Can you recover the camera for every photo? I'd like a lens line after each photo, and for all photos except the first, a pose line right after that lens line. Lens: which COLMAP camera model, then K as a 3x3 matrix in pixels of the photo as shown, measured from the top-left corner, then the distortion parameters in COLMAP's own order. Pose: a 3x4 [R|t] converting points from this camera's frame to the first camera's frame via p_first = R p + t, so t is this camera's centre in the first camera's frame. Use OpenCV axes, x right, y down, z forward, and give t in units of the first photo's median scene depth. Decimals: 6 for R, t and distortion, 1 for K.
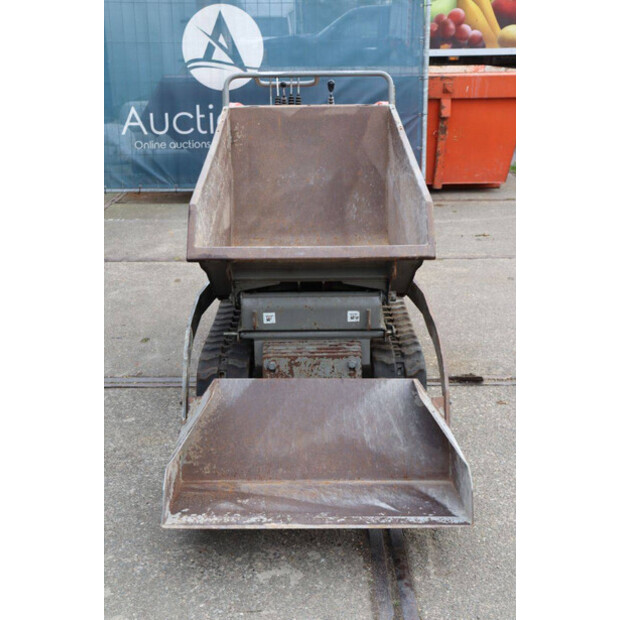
lens RADIAL K [[791.3, 0, 309.3], [0, 791.3, 308.3], [0, 0, 1]] dist [0.036251, 0.000000]
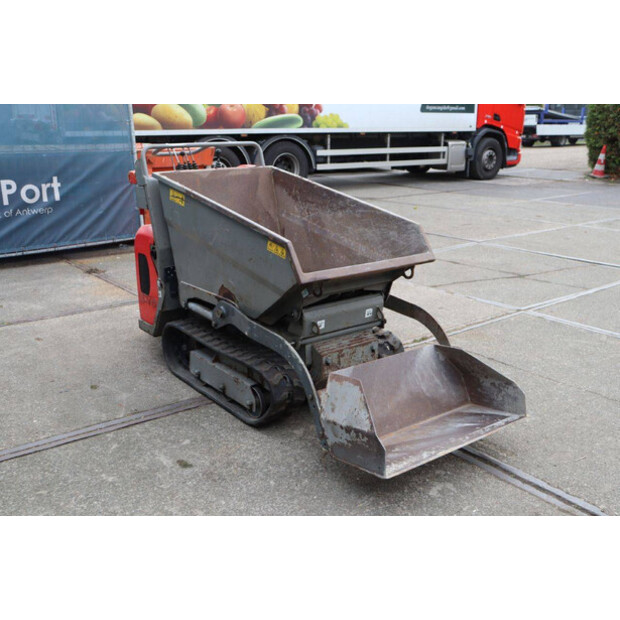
lens RADIAL K [[649.8, 0, 310.9], [0, 649.8, 310.9], [0, 0, 1]] dist [-0.036712, 0.000000]
pose [[0.796779, -0.159438, 0.582857, -0.682487], [0.187011, 0.982271, 0.013047, -0.027062], [-0.574604, 0.098605, 0.812470, 0.135525]]
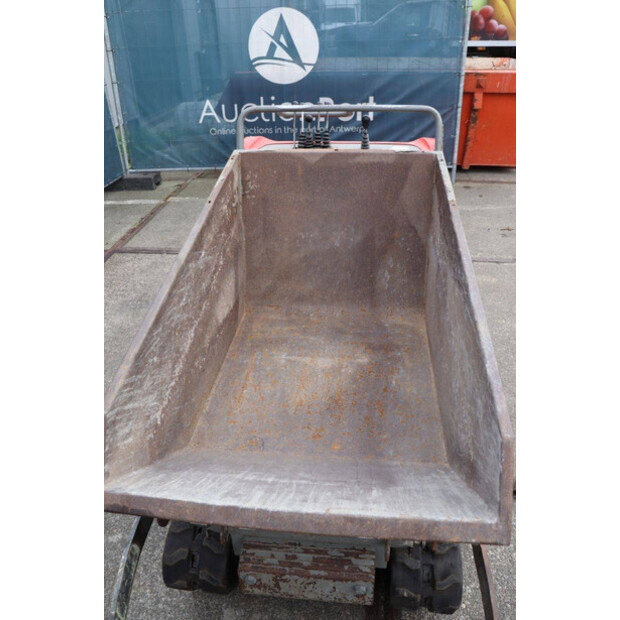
lens RADIAL K [[509.1, 0, 304.0], [0, 509.1, 313.0], [0, 0, 1]] dist [-0.154693, 0.108586]
pose [[0.993012, 0.046596, -0.108428, 0.039632], [-0.022823, 0.977233, 0.210939, -0.265130], [0.115789, -0.206990, 0.971467, 0.614710]]
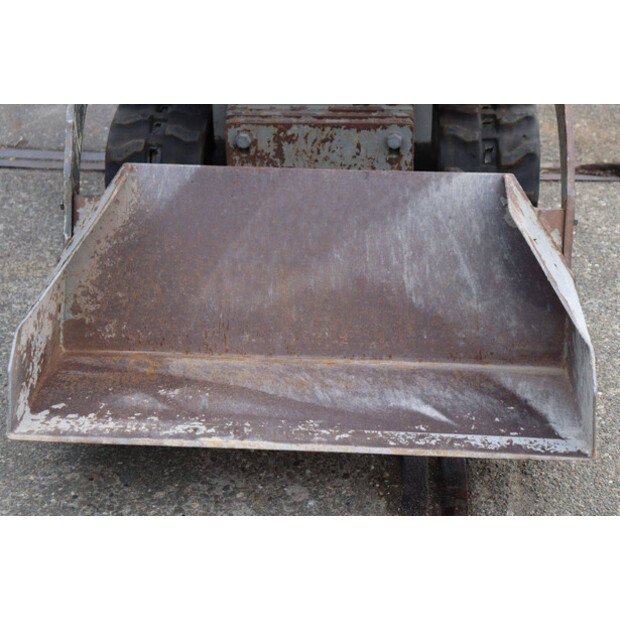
lens RADIAL K [[1325.0, 0, 305.2], [0, 1325.0, 307.2], [0, 0, 1]] dist [0.333134, 0.000000]
pose [[0.997271, 0.035261, -0.064856, 0.056170], [-0.021141, 0.978170, 0.206728, -0.003511], [0.070730, -0.204793, 0.976246, 0.109143]]
